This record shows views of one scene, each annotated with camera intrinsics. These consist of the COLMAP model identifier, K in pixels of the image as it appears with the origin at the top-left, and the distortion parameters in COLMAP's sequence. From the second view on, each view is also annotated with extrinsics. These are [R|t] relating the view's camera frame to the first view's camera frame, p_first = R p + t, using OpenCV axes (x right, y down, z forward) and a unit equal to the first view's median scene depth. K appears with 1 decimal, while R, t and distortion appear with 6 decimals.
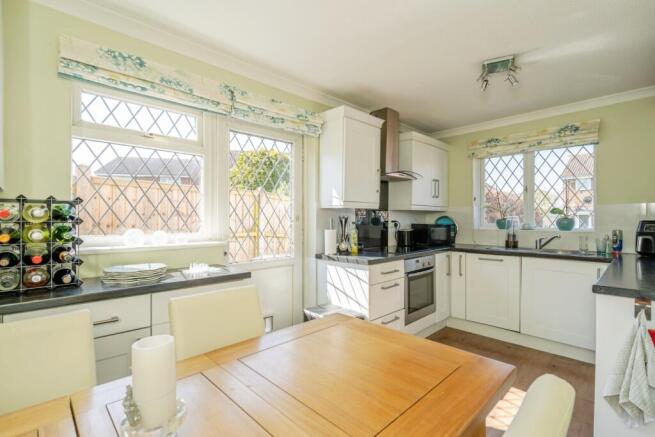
lens RADIAL K [[309.8, 0, 327.5], [0, 309.8, 218.5], [0, 0, 1]] dist [-0.000673, 0.000068]
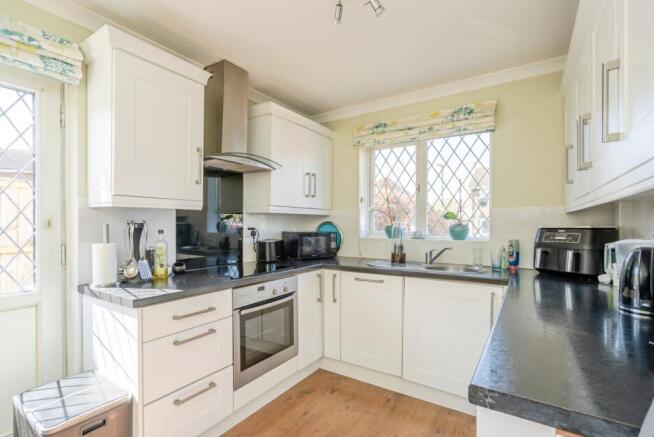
lens RADIAL K [[312.2, 0, 329.0], [0, 312.2, 227.0], [0, 0, 1]] dist [-0.002097, 0.000050]
pose [[0.976192, -0.000239, 0.216907, 0.270103], [-0.001741, 0.999959, 0.008937, -0.001400], [-0.216900, -0.009102, 0.976151, 0.290772]]
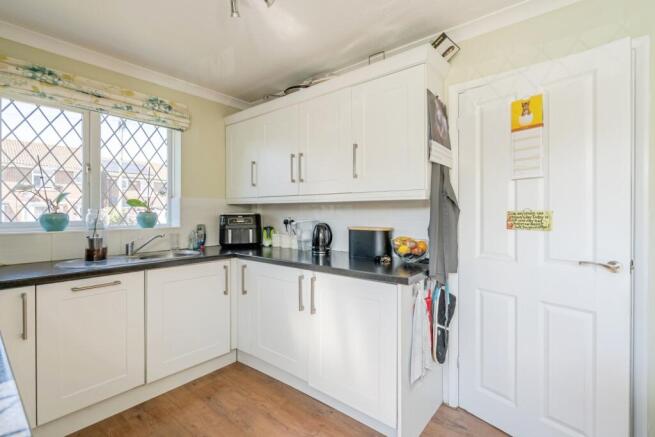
lens RADIAL K [[301.3, 0, 325.1], [0, 301.3, 215.4], [0, 0, 1]] dist [0.000252, 0.000323]
pose [[-0.104825, -0.007838, 0.994460, -0.060778], [0.002141, 0.999965, 0.008107, 0.001003], [-0.994488, 0.002979, -0.104805, 0.644594]]
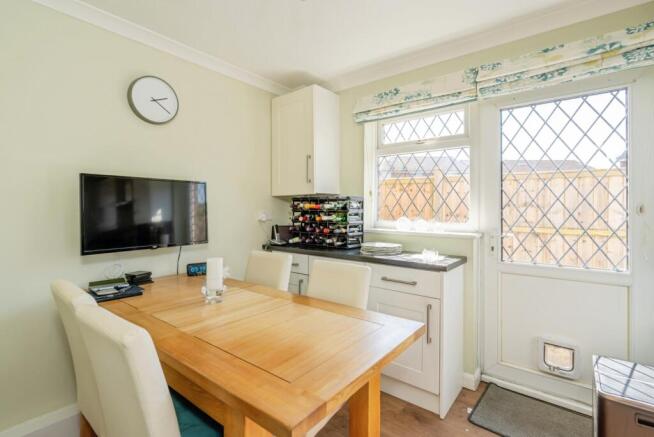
lens RADIAL K [[311.5, 0, 326.6], [0, 311.5, 205.2], [0, 0, 1]] dist [-0.000920, -0.000160]
pose [[0.133529, -0.012257, -0.990969, 0.384685], [-0.003444, 0.999912, -0.012832, 0.000425], [0.991039, 0.005127, 0.133475, 0.300980]]
